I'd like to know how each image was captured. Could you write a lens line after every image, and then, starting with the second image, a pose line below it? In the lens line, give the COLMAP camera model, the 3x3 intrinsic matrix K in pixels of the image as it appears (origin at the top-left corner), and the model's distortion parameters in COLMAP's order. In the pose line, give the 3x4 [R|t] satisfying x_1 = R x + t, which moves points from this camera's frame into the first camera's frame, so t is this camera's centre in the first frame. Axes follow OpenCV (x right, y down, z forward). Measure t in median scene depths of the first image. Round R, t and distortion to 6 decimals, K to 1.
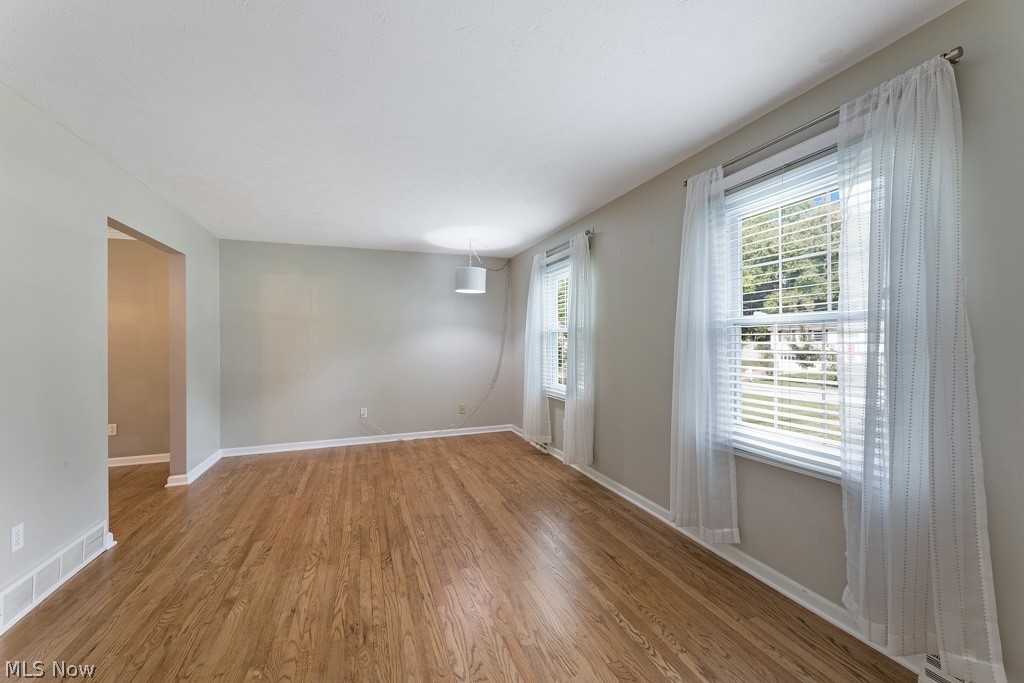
lens RADIAL K [[406.7, 0, 512.7], [0, 406.7, 341.5], [0, 0, 1]] dist [0.005152, -0.000018]
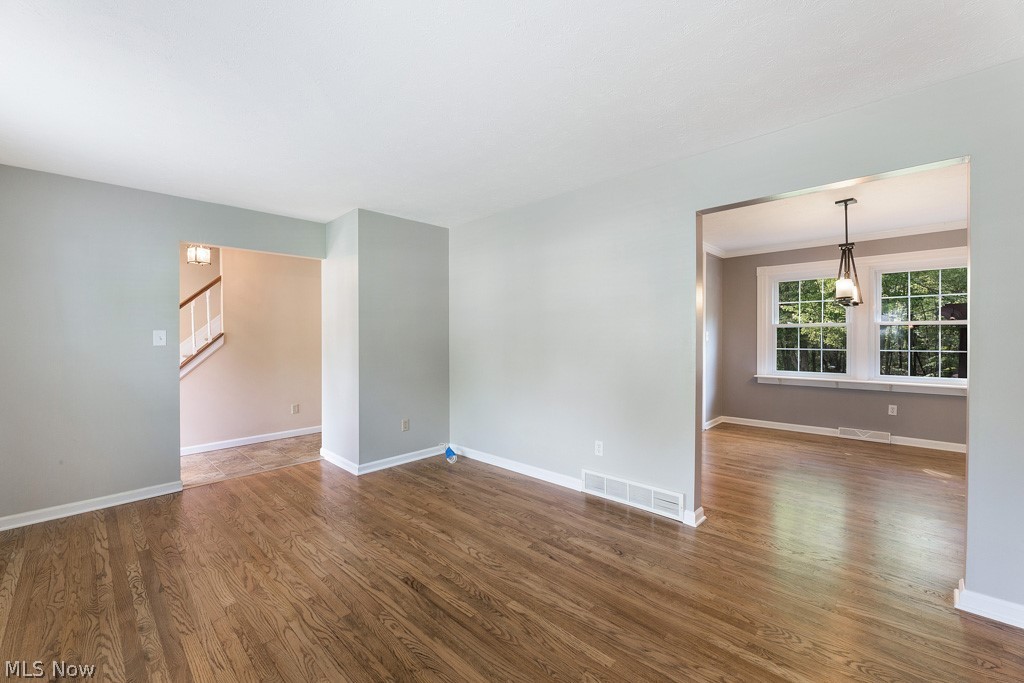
lens RADIAL K [[406.7, 0, 505.7], [0, 406.7, 341.3], [0, 0, 1]] dist [0.005152, -0.000018]
pose [[-0.902172, 0.020296, -0.430898, -0.119296], [0.014169, 0.999748, 0.017424, 0.005408], [0.431143, 0.009614, -0.902232, 1.790394]]
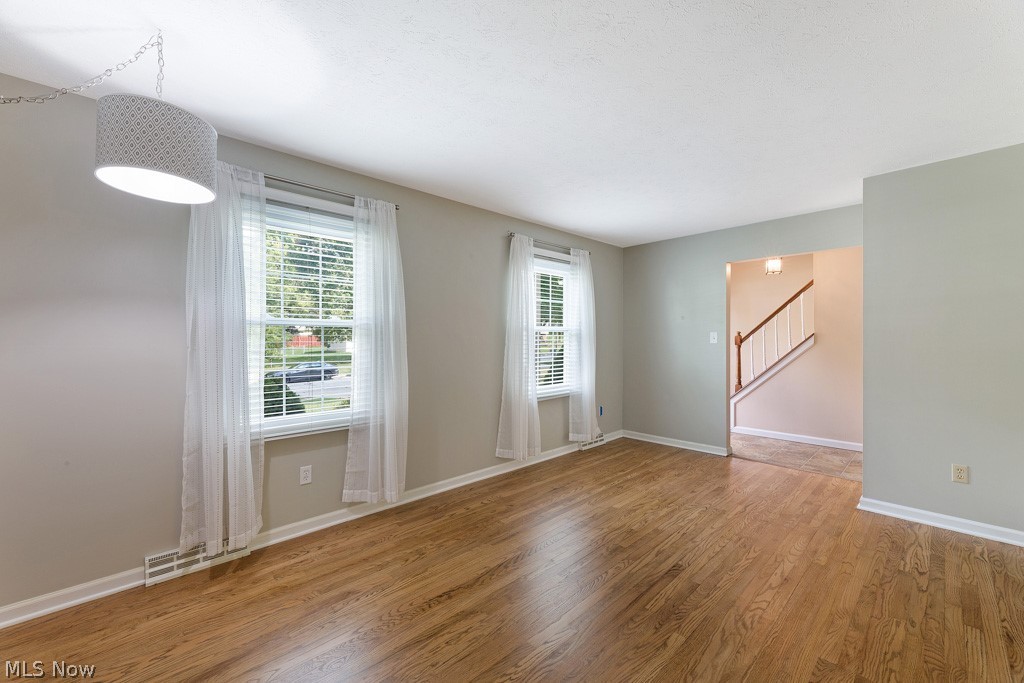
lens RADIAL K [[406.7, 0, 515.6], [0, 406.7, 339.8], [0, 0, 1]] dist [0.005152, -0.000018]
pose [[-0.401008, 0.008784, 0.916032, -0.976765], [0.007891, 0.999950, -0.006135, 0.012384], [-0.916040, 0.004769, -0.401058, 1.635585]]
